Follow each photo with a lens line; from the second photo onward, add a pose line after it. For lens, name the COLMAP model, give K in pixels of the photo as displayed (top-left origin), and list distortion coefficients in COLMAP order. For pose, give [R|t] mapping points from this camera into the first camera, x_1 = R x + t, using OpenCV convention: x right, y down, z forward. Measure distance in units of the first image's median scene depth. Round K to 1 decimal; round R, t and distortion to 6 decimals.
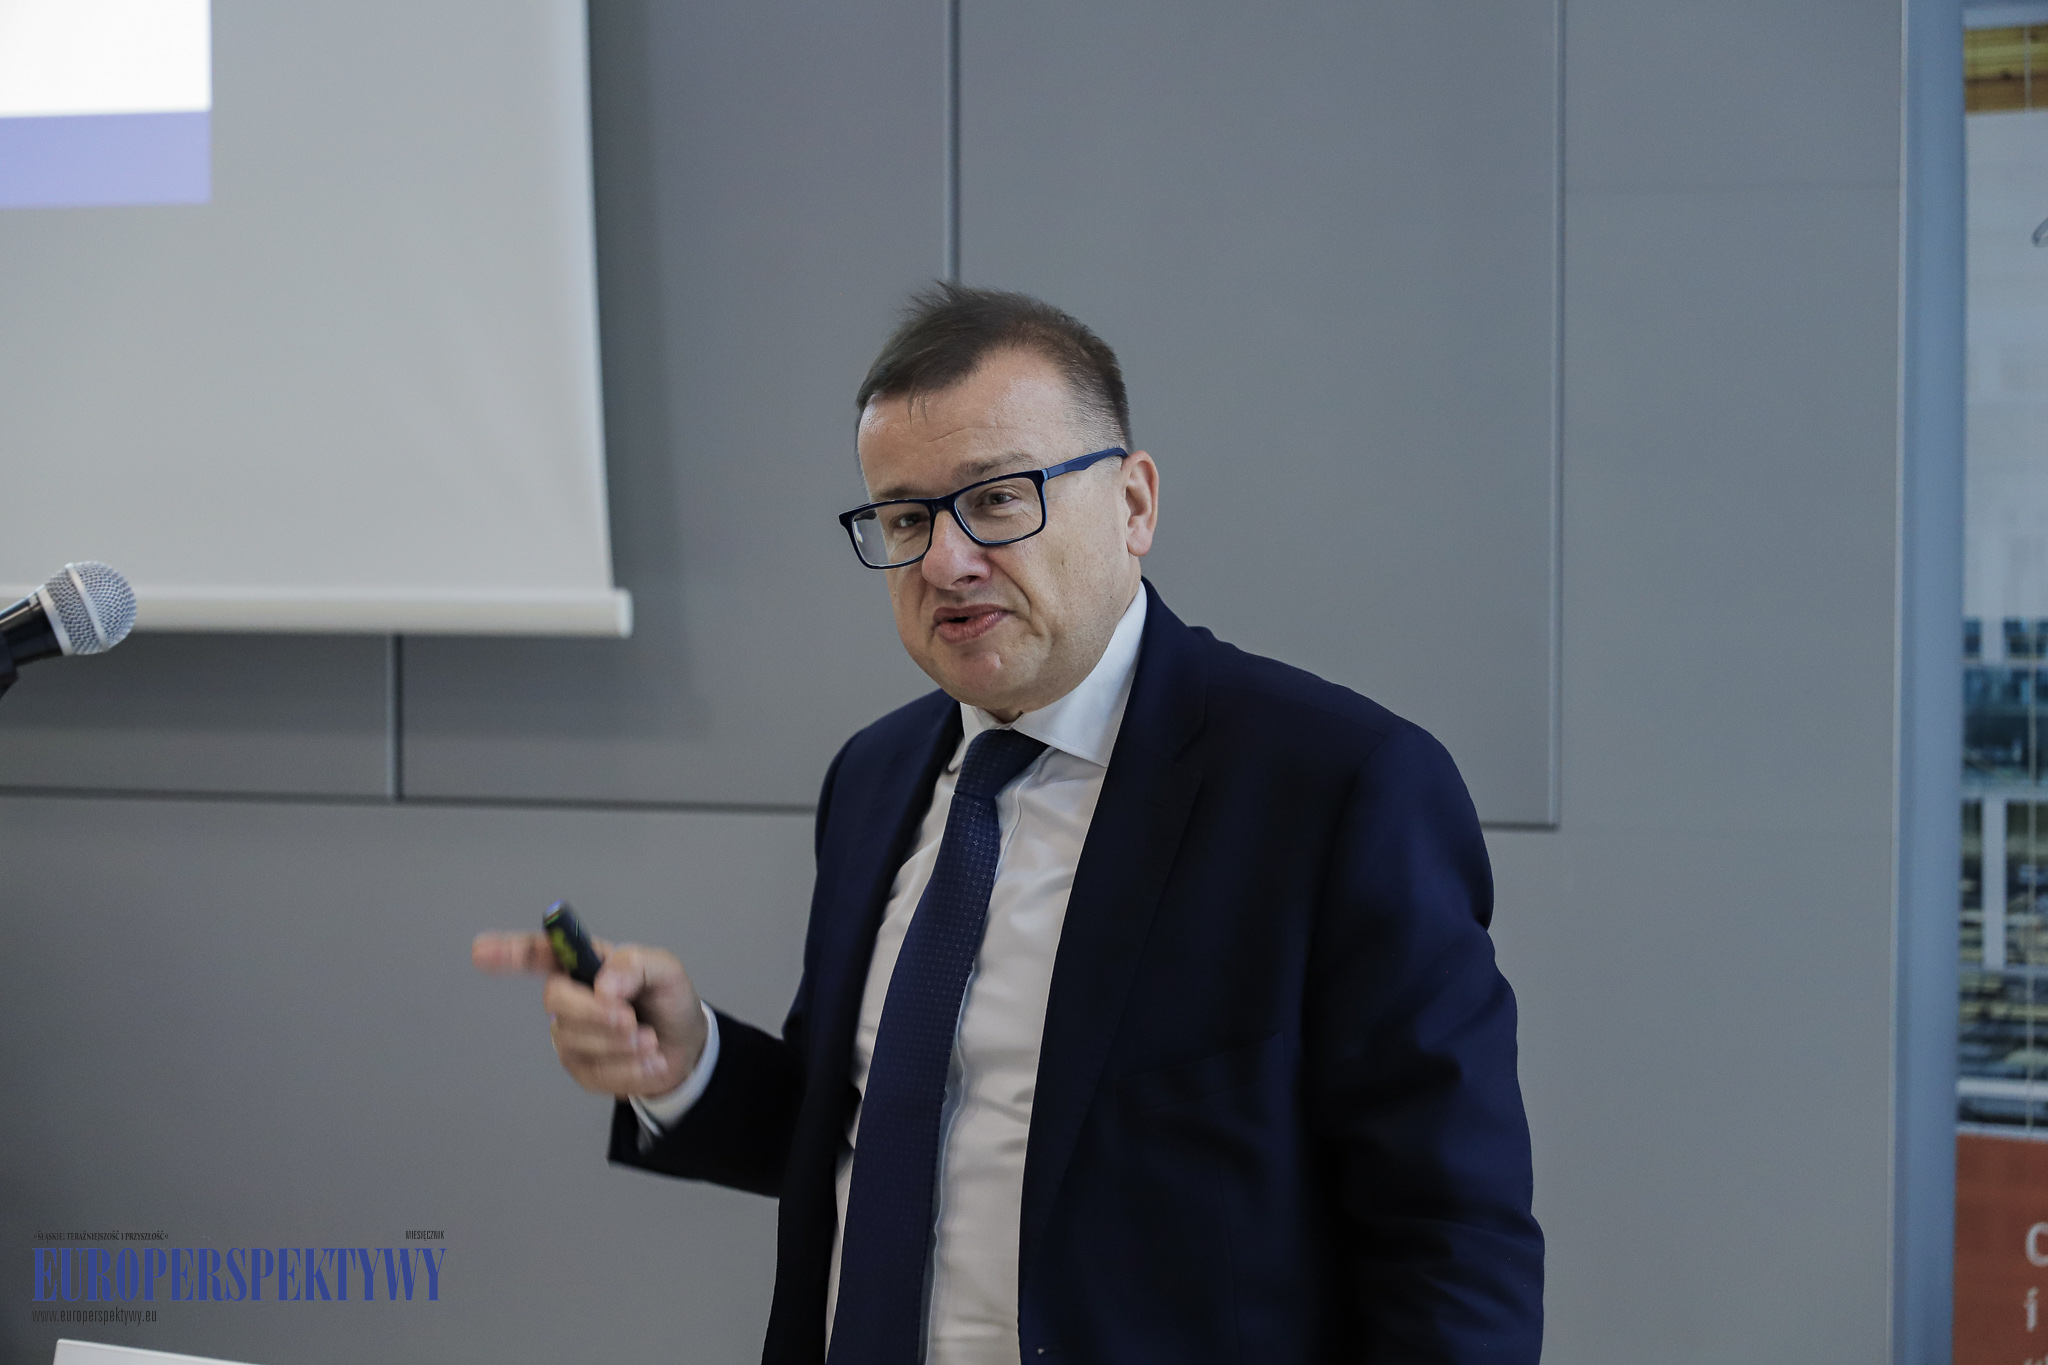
lens RADIAL K [[4244.9, 0, 1024.0], [0, 4244.9, 679.8], [0, 0, 1]] dist [0.019305, 0.000000]
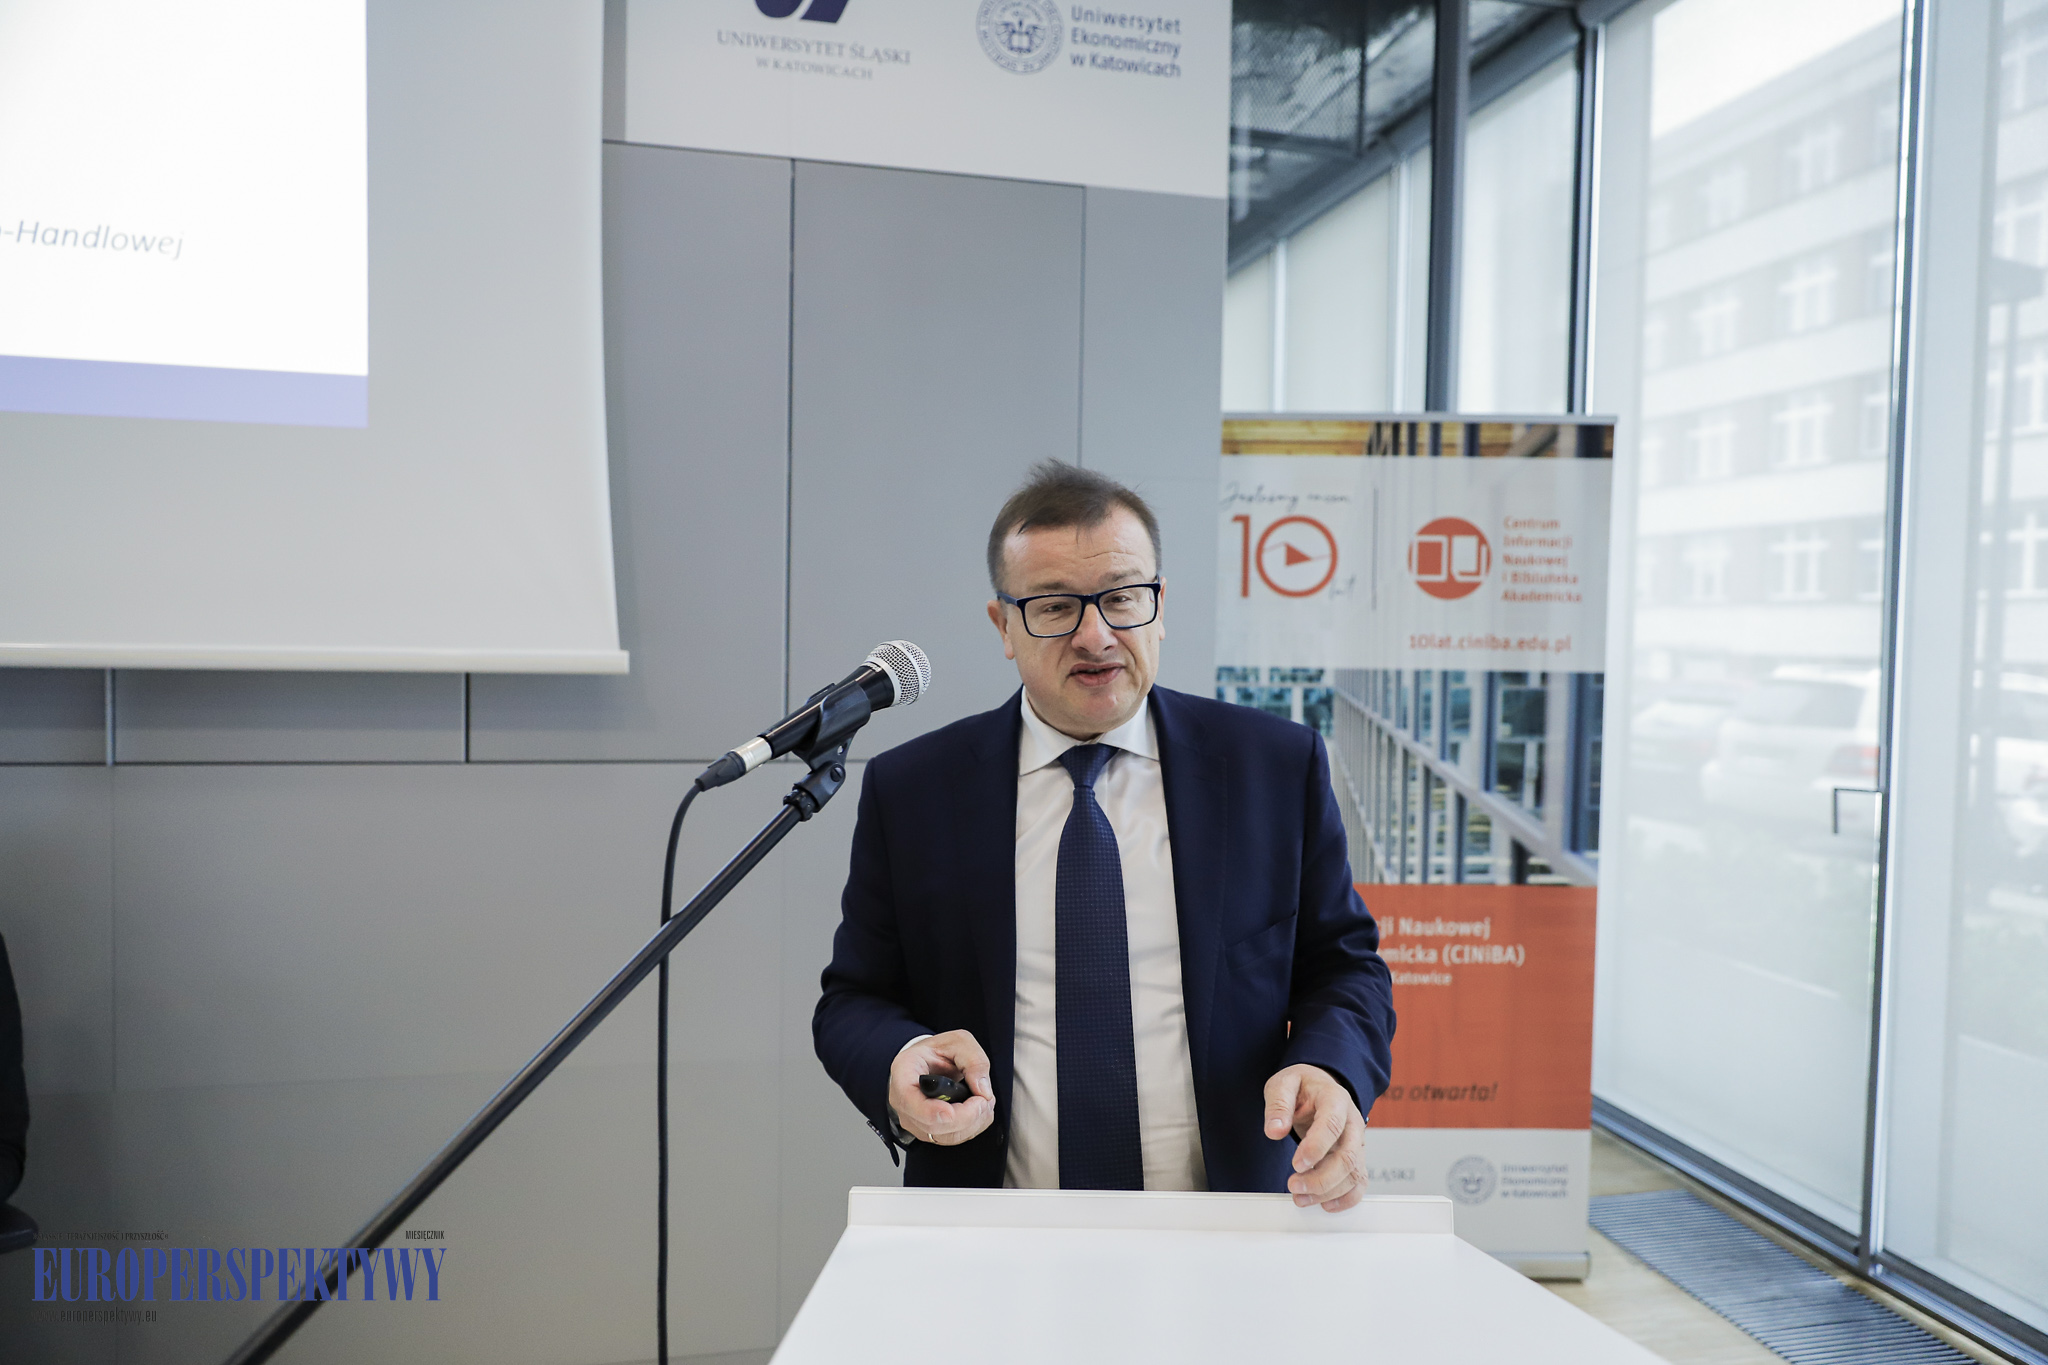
lens RADIAL K [[1395.2, 0, 1102.8], [0, 1395.2, 692.9], [0, 0, 1]] dist [-0.023347, 0.000107]
pose [[0.909092, -0.007114, 0.416534, -0.225728], [0.002726, 0.999934, 0.011129, -0.012470], [-0.416586, -0.008982, 0.909052, 0.514783]]
